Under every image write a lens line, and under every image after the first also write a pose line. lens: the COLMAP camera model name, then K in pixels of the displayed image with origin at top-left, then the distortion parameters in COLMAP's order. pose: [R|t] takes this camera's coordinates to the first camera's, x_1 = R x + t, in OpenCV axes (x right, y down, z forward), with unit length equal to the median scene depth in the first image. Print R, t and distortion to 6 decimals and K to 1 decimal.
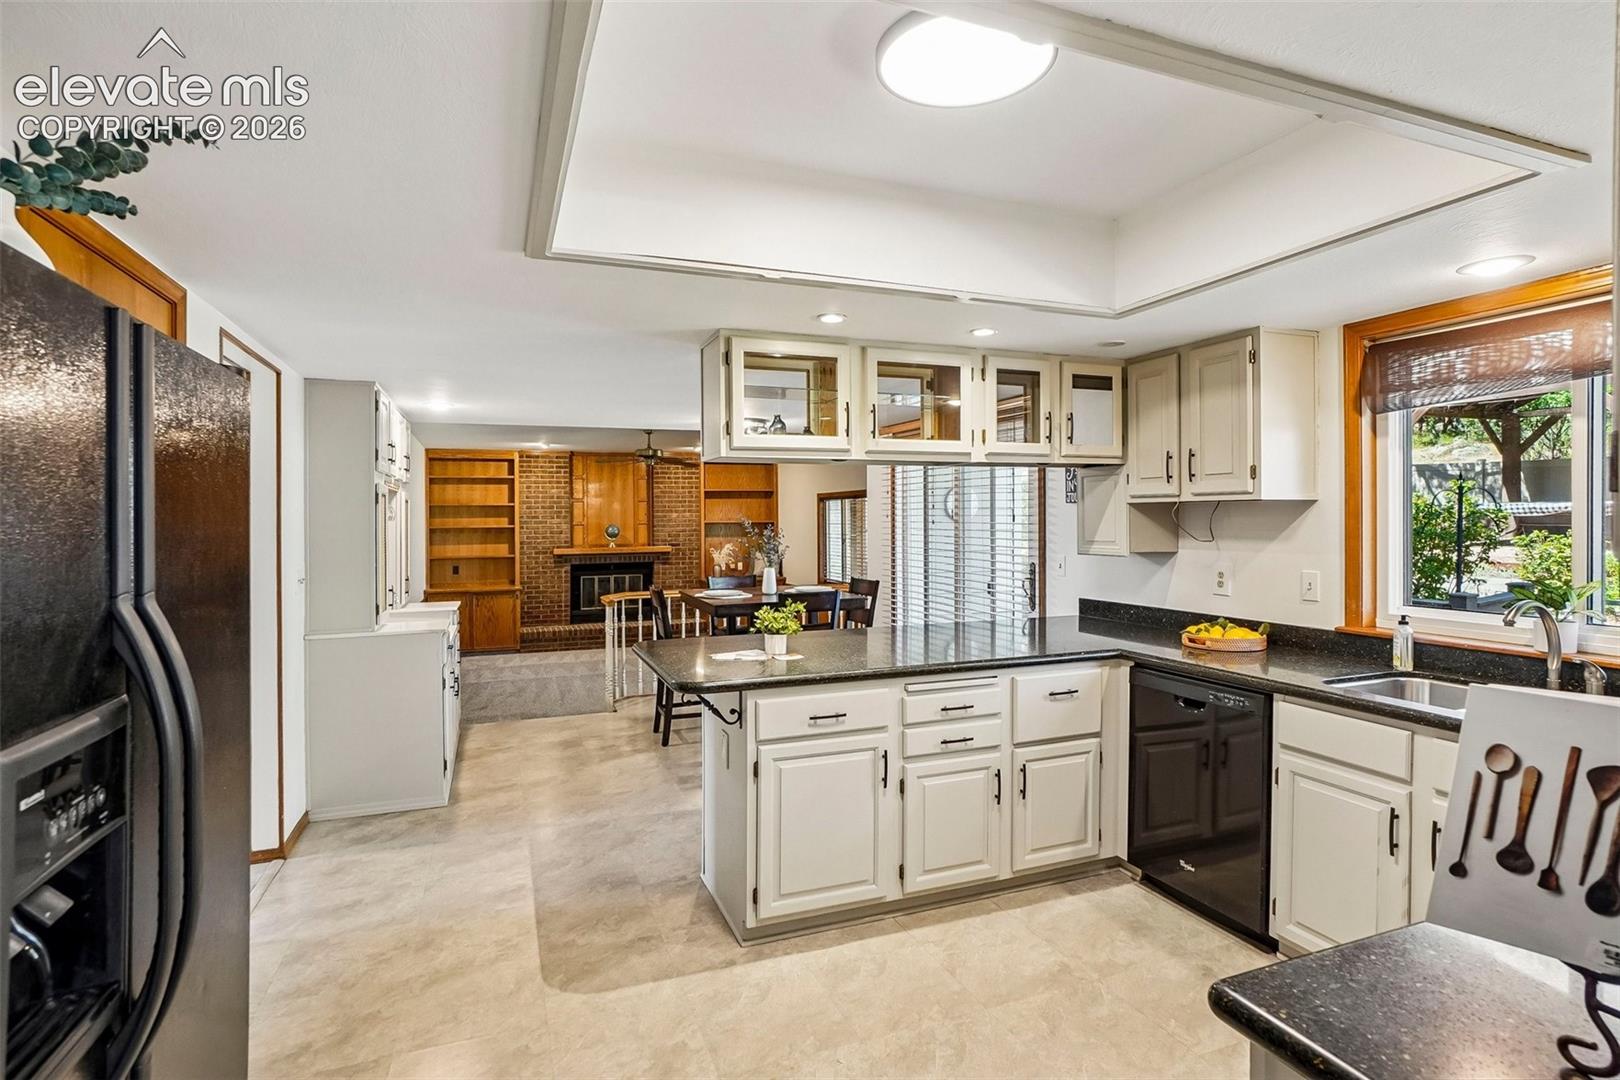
lens RADIAL K [[820.7, 0, 834.7], [0, 820.7, 519.5], [0, 0, 1]] dist [-0.013150, 0.001598]
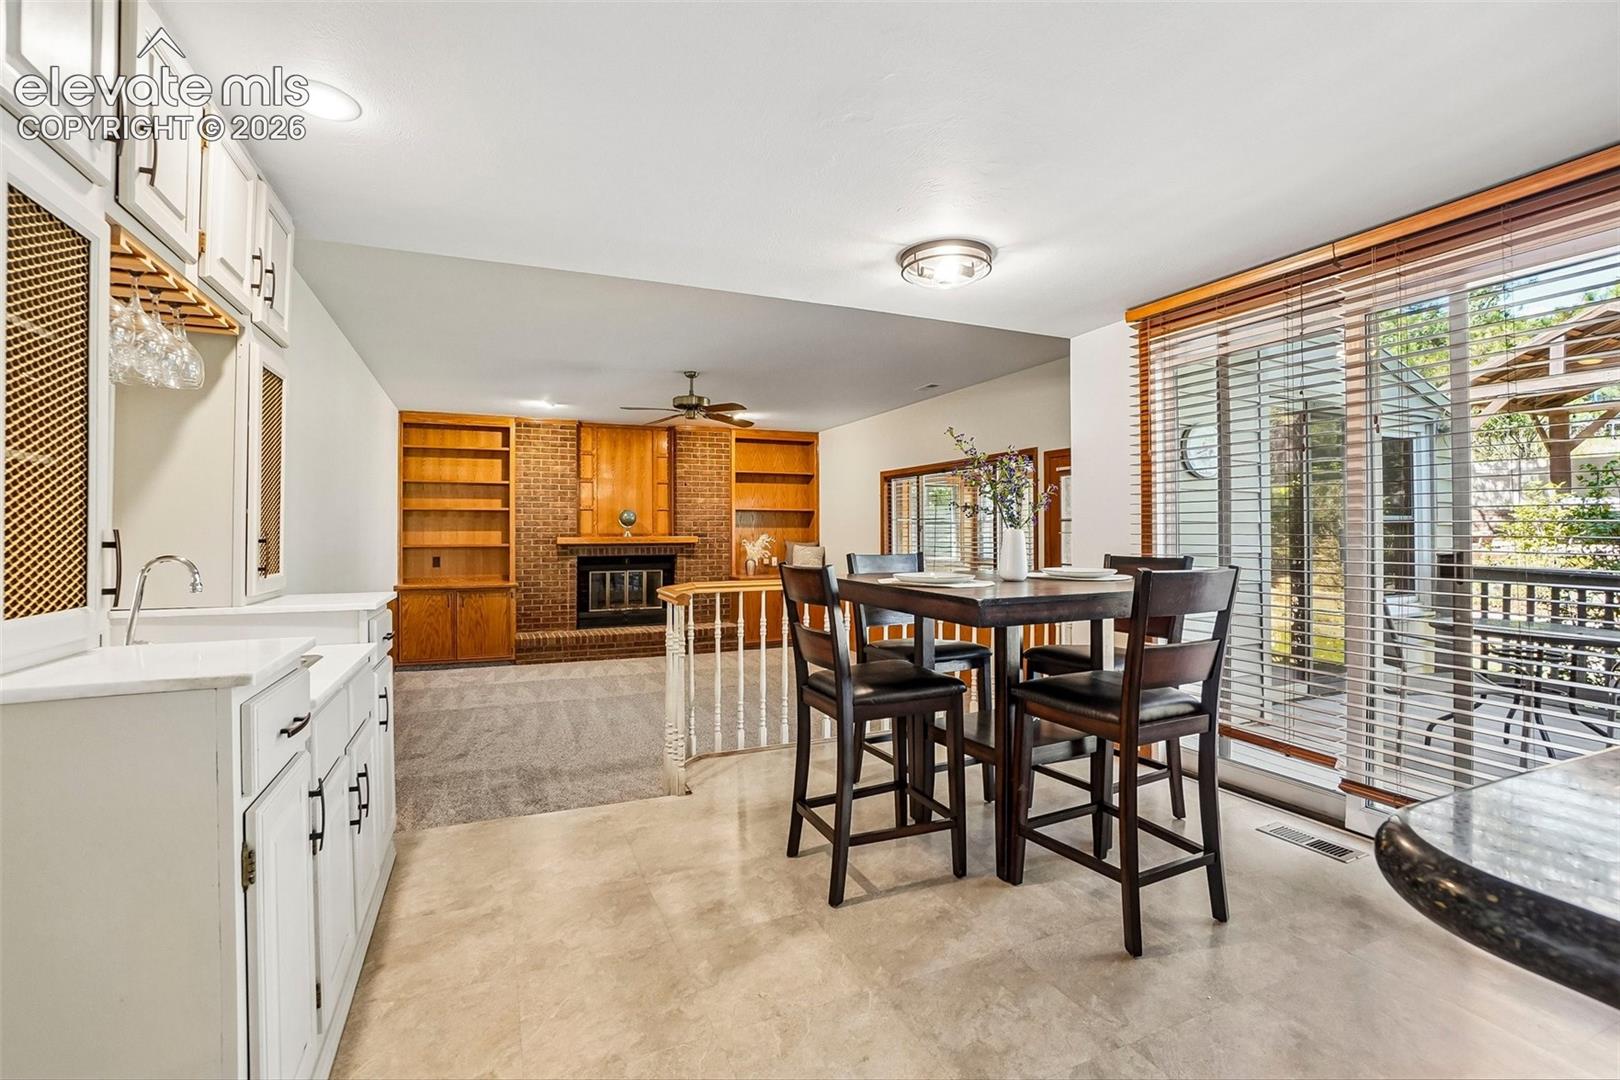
lens RADIAL K [[718.3, 0, 813.0], [0, 718.3, 534.7], [0, 0, 1]] dist [-0.022159, -0.000074]
pose [[0.999583, 0.007204, 0.027975, -0.107423], [-0.007222, 0.999974, 0.000530, 0.031206], [-0.027970, -0.000732, 0.999608, 0.276508]]
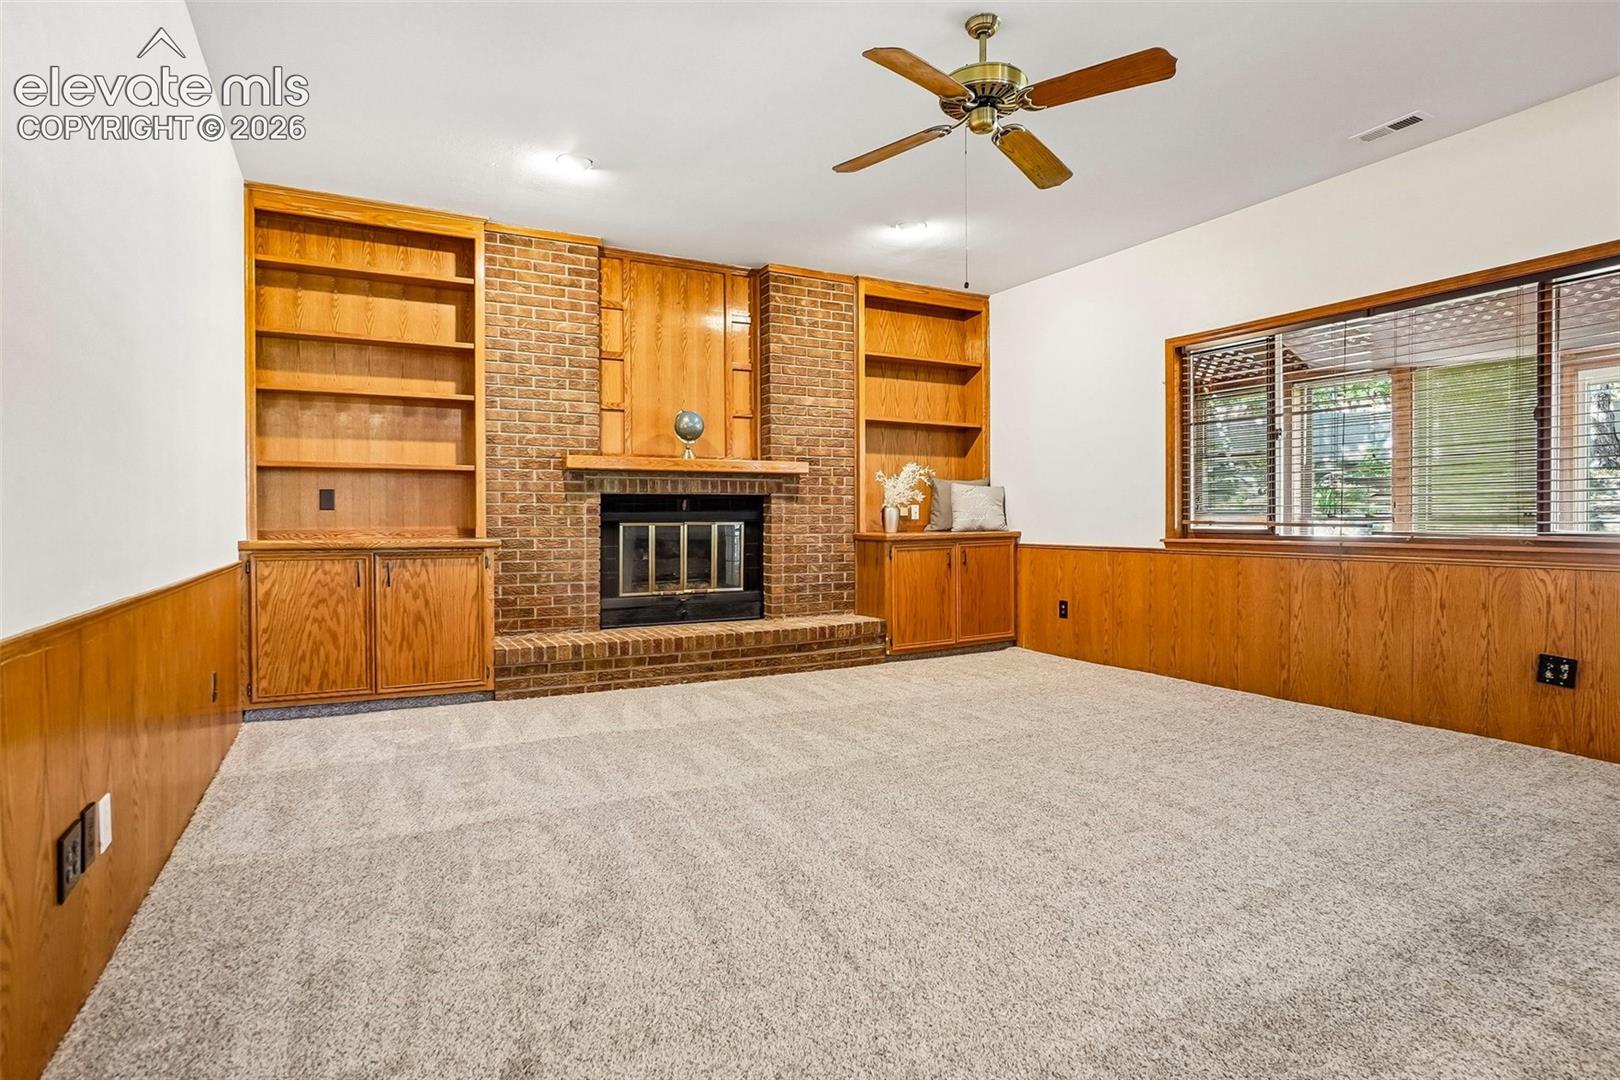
lens RADIAL K [[820.7, 0, 814.0], [0, 820.7, 534.2], [0, 0, 1]] dist [-0.013150, 0.001598]
pose [[0.993109, 0.004671, 0.117097, -0.265748], [-0.006222, 0.999898, 0.012882, 0.071816], [-0.117025, -0.013521, 0.993037, 0.558725]]
